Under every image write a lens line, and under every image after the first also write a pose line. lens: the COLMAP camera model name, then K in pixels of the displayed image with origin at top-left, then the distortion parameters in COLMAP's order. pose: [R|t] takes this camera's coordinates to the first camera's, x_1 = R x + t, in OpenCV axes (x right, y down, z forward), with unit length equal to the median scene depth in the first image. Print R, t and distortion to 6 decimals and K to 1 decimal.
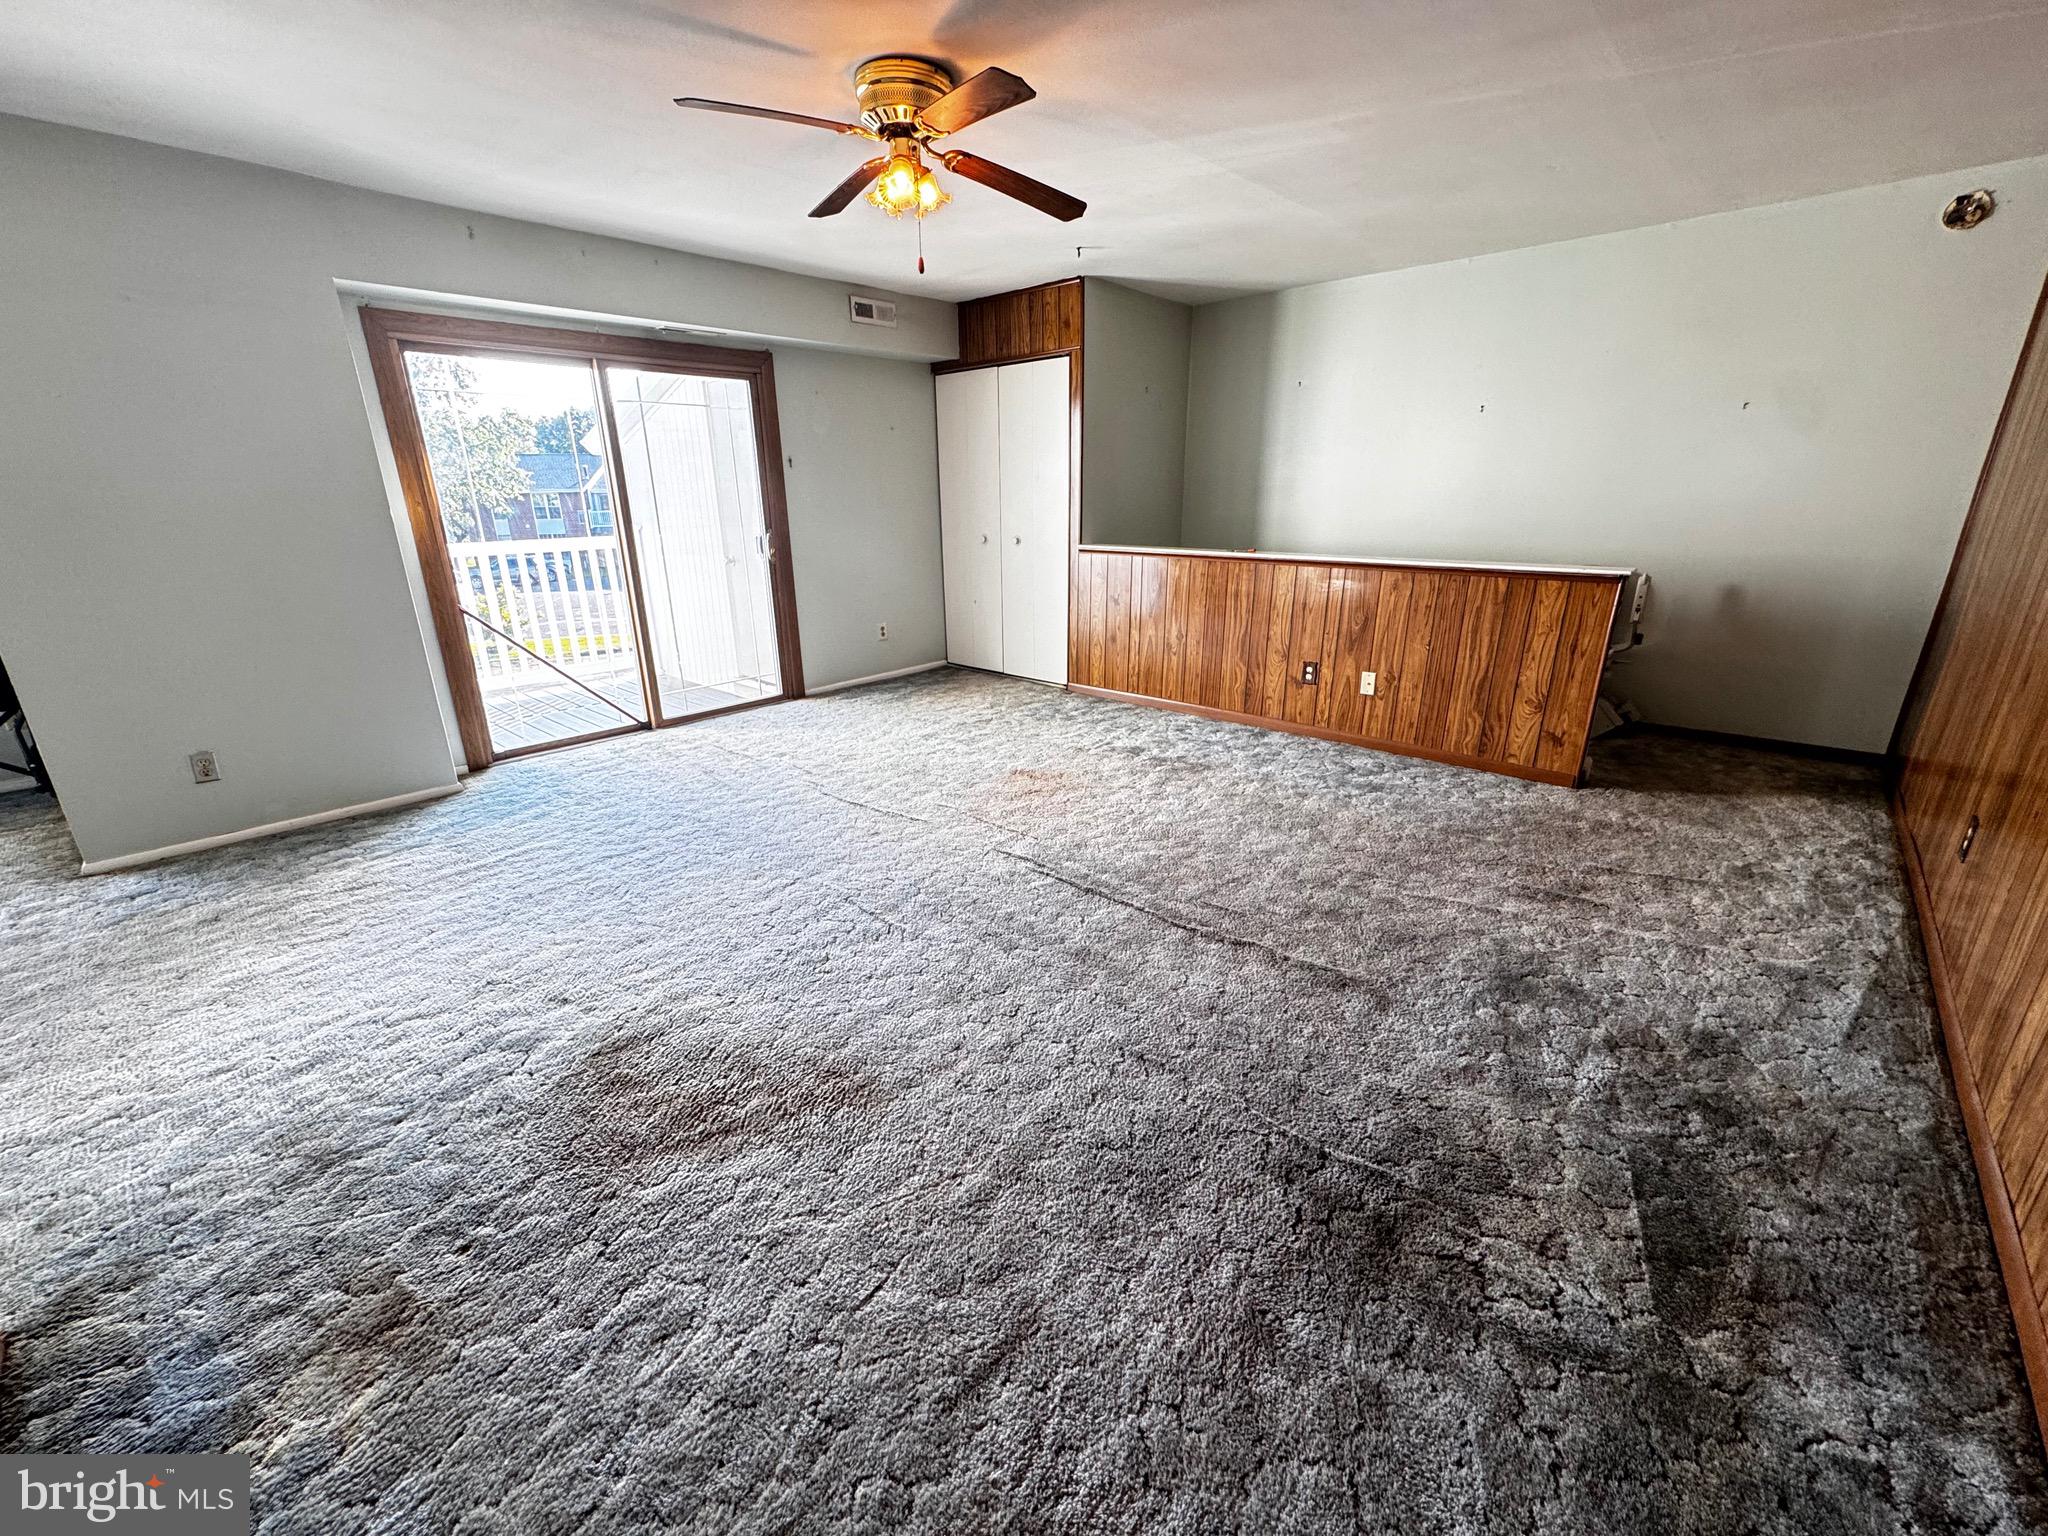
lens RADIAL K [[816.0, 0, 1021.3], [0, 816.0, 768.2], [0, 0, 1]] dist [-0.002201, -0.000409]
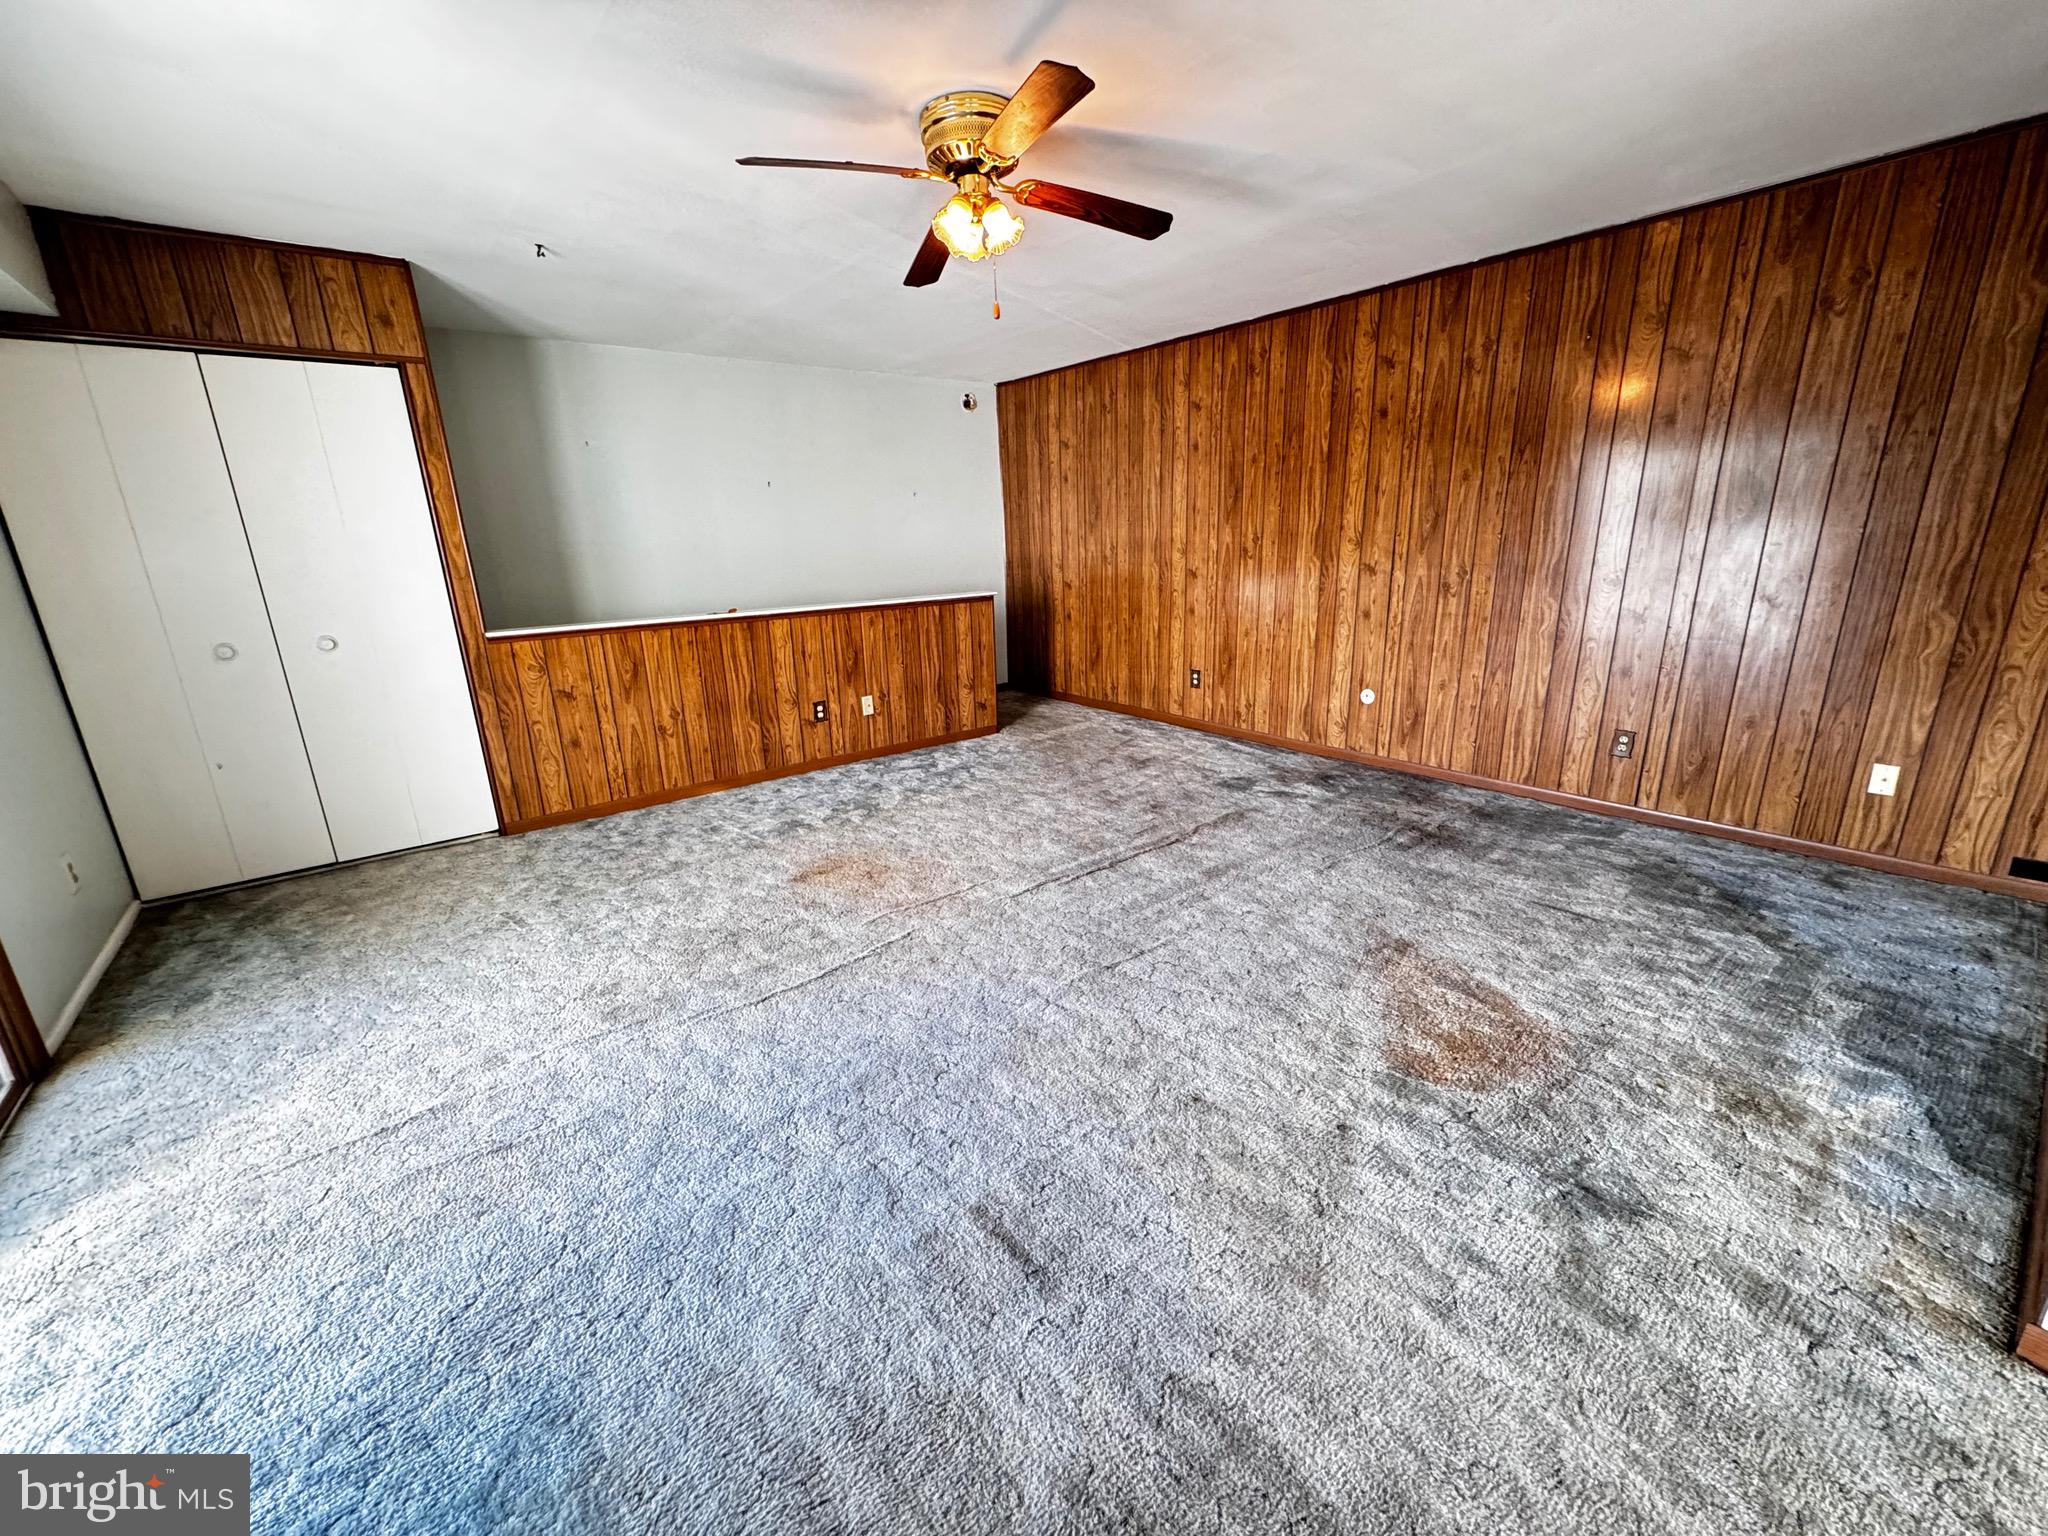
lens RADIAL K [[823.0, 0, 1023.7], [0, 823.0, 761.5], [0, 0, 1]] dist [-0.001859, -0.000203]
pose [[0.160548, -0.256092, 0.953227, -0.772916], [0.348391, 0.918296, 0.188030, -0.192187], [-0.923498, 0.301908, 0.236651, 0.579267]]
